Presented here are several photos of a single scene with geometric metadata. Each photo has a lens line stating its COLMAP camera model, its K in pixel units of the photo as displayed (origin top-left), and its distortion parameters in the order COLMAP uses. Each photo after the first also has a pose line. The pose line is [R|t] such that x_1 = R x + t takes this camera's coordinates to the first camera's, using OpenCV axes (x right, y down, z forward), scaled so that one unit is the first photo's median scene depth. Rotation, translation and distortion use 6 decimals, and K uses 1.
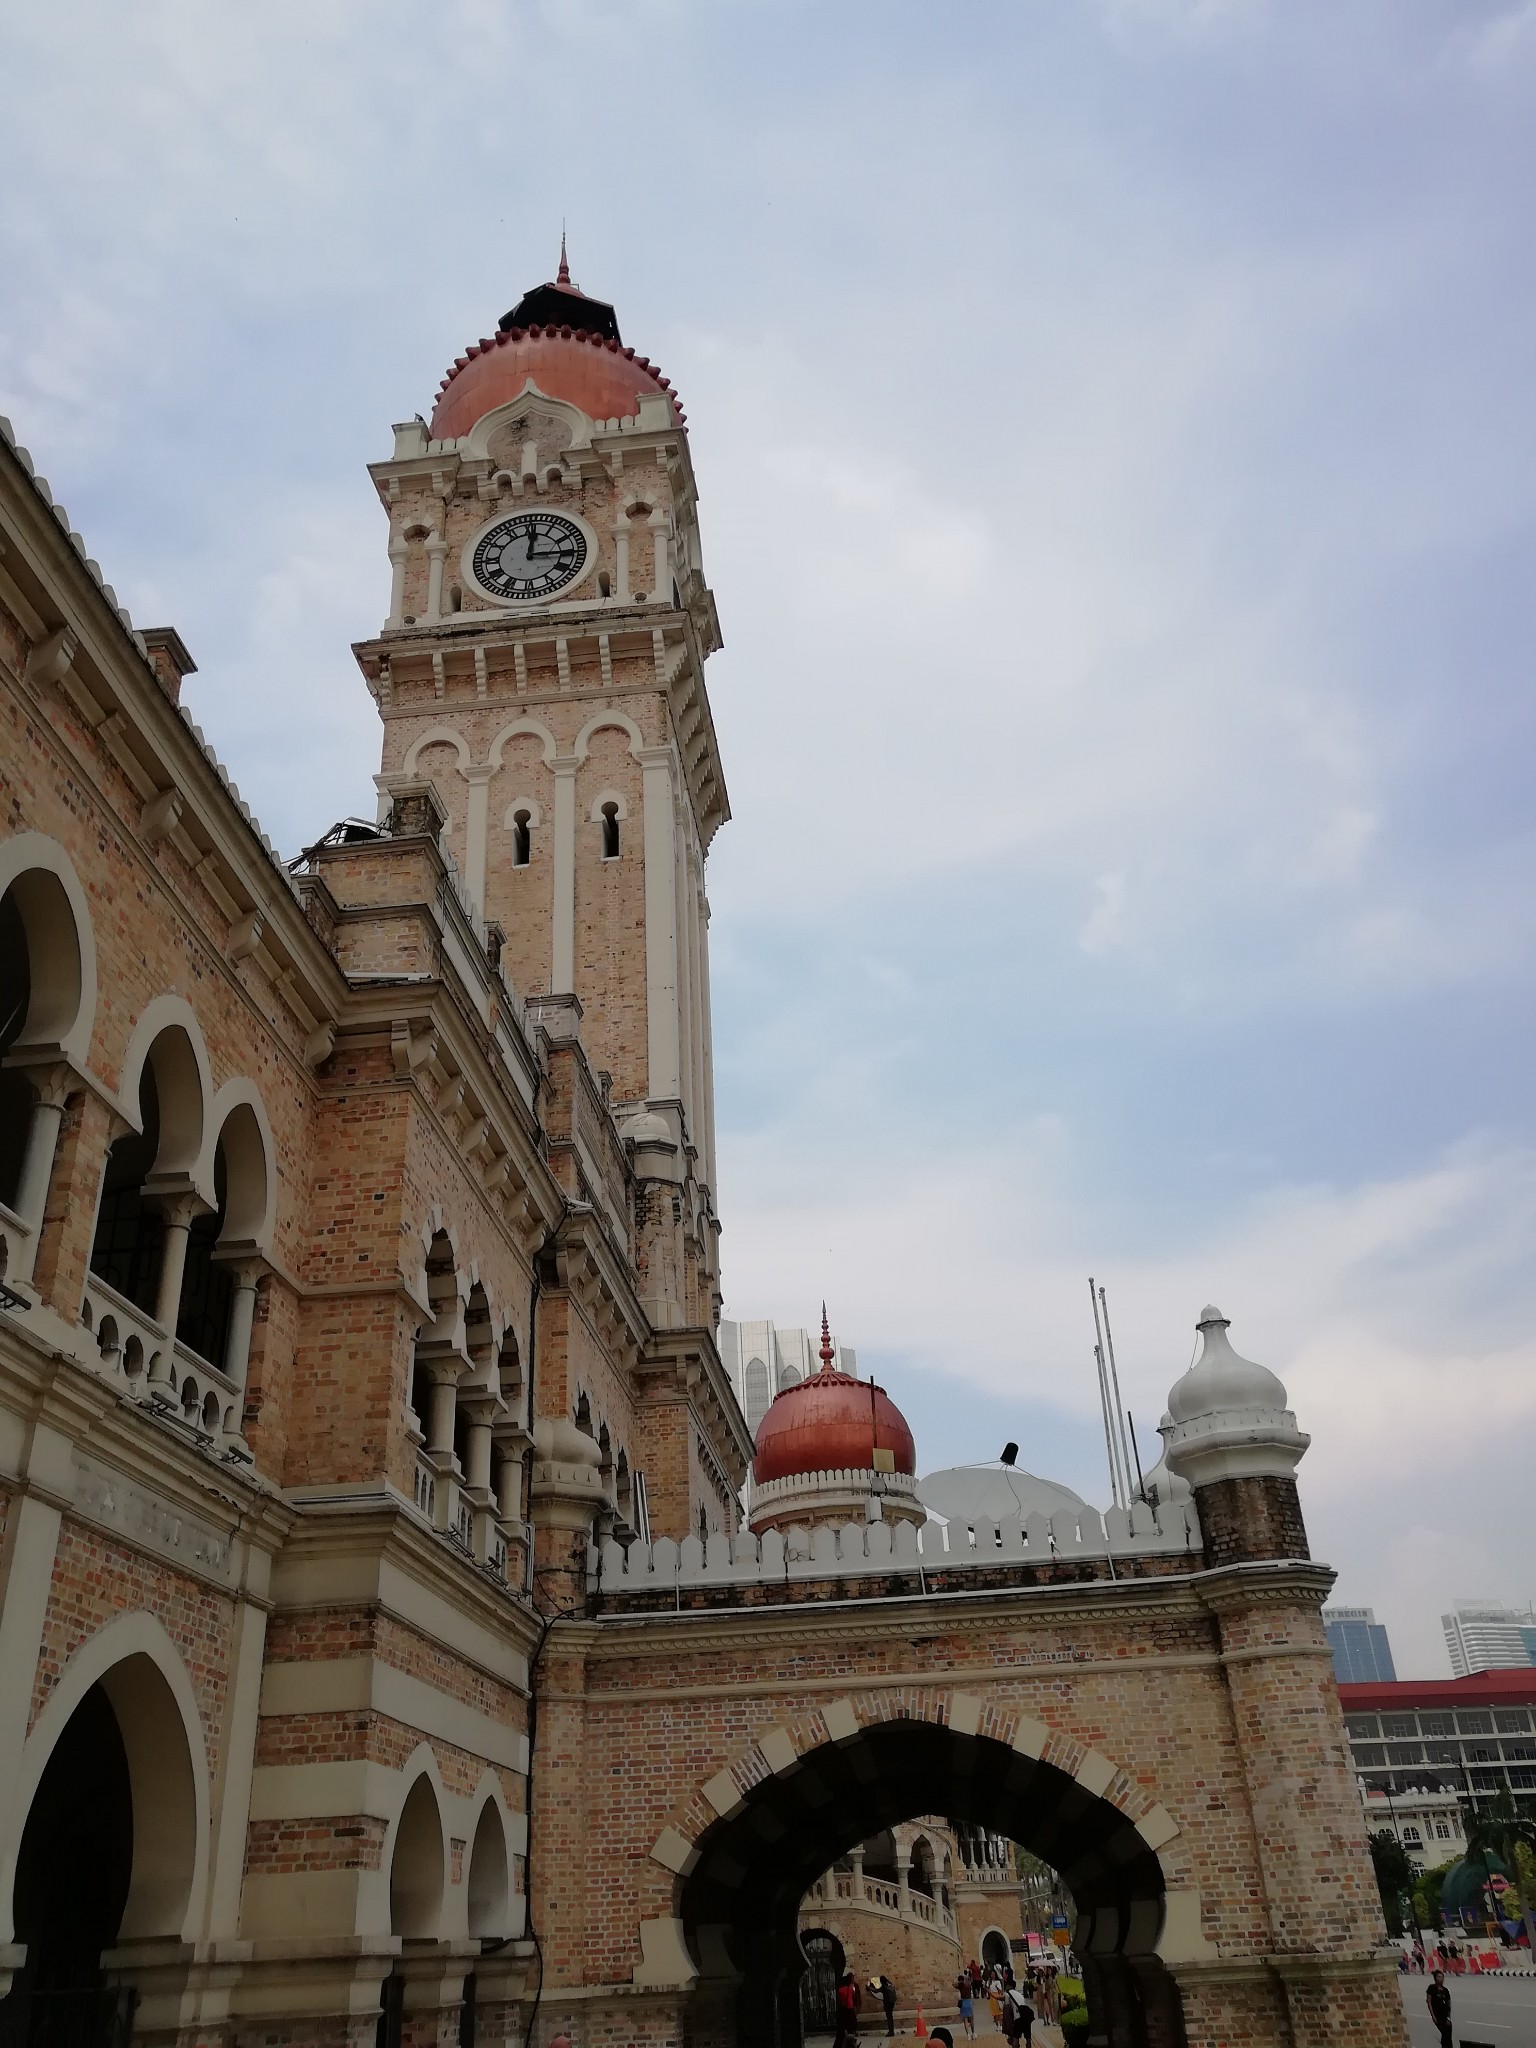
lens RADIAL K [[1626.0, 0, 766.1], [0, 1626.0, 1037.0], [0, 0, 1]] dist [-0.003606, 0.033182]
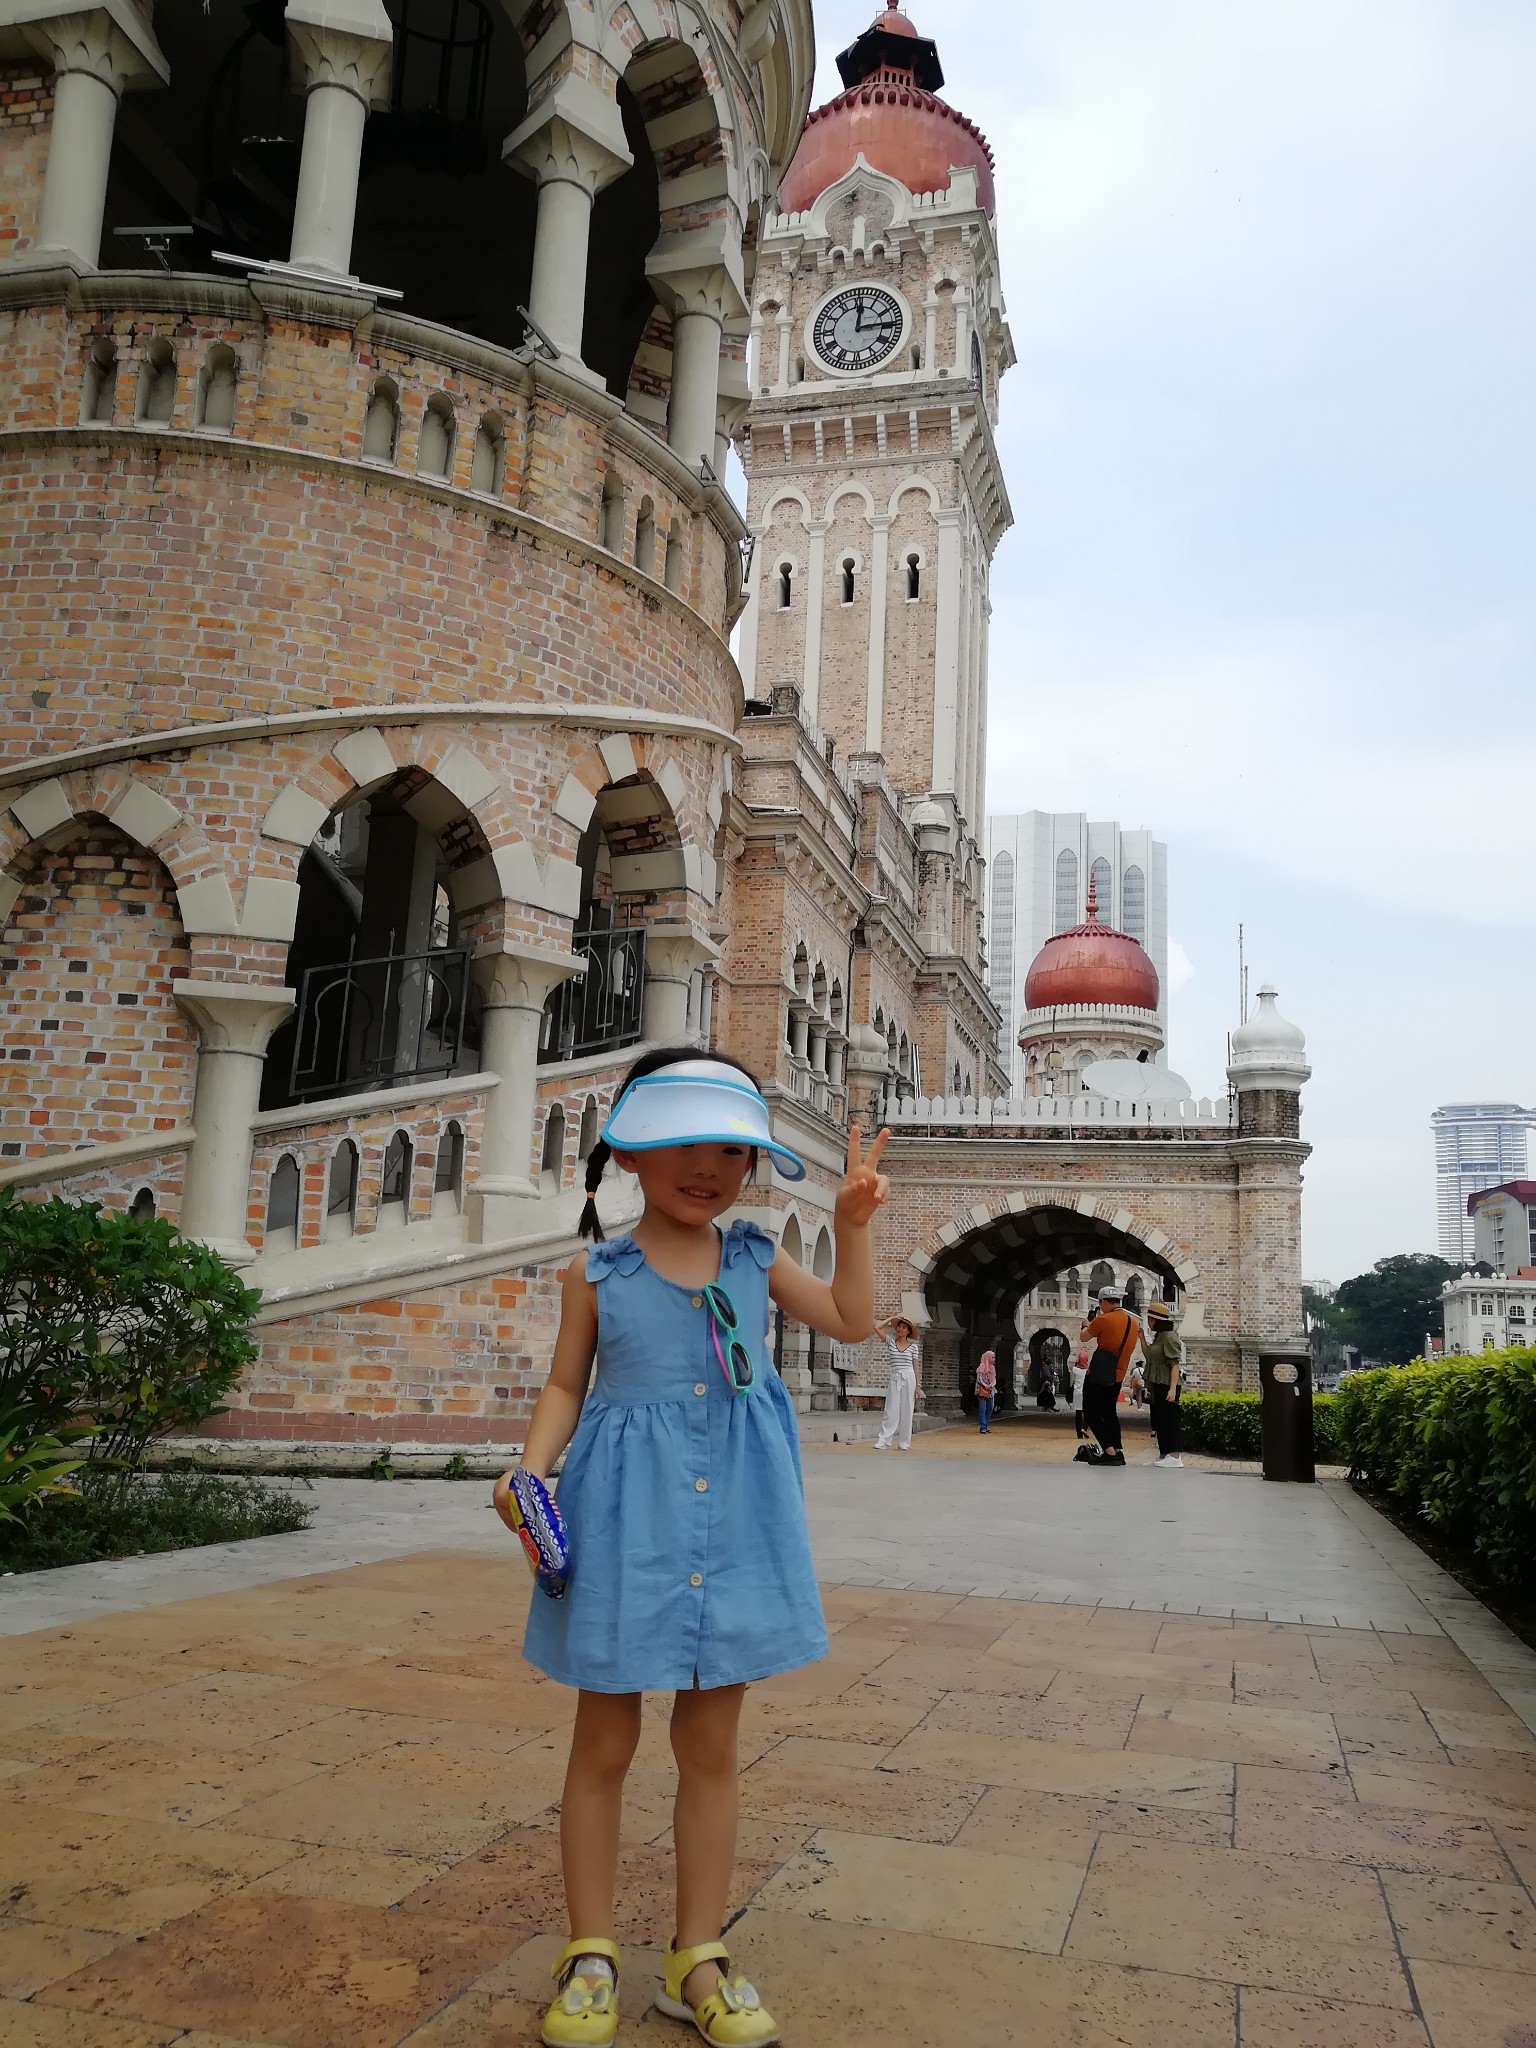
lens RADIAL K [[1626.0, 0, 765.0], [0, 1626.0, 1017.8], [0, 0, 1]] dist [-0.003606, 0.033182]
pose [[0.980759, 0.059262, -0.186011, 0.084064], [0.000323, 0.952318, 0.305107, -0.282190], [0.195223, -0.299296, 0.933975, -0.586743]]
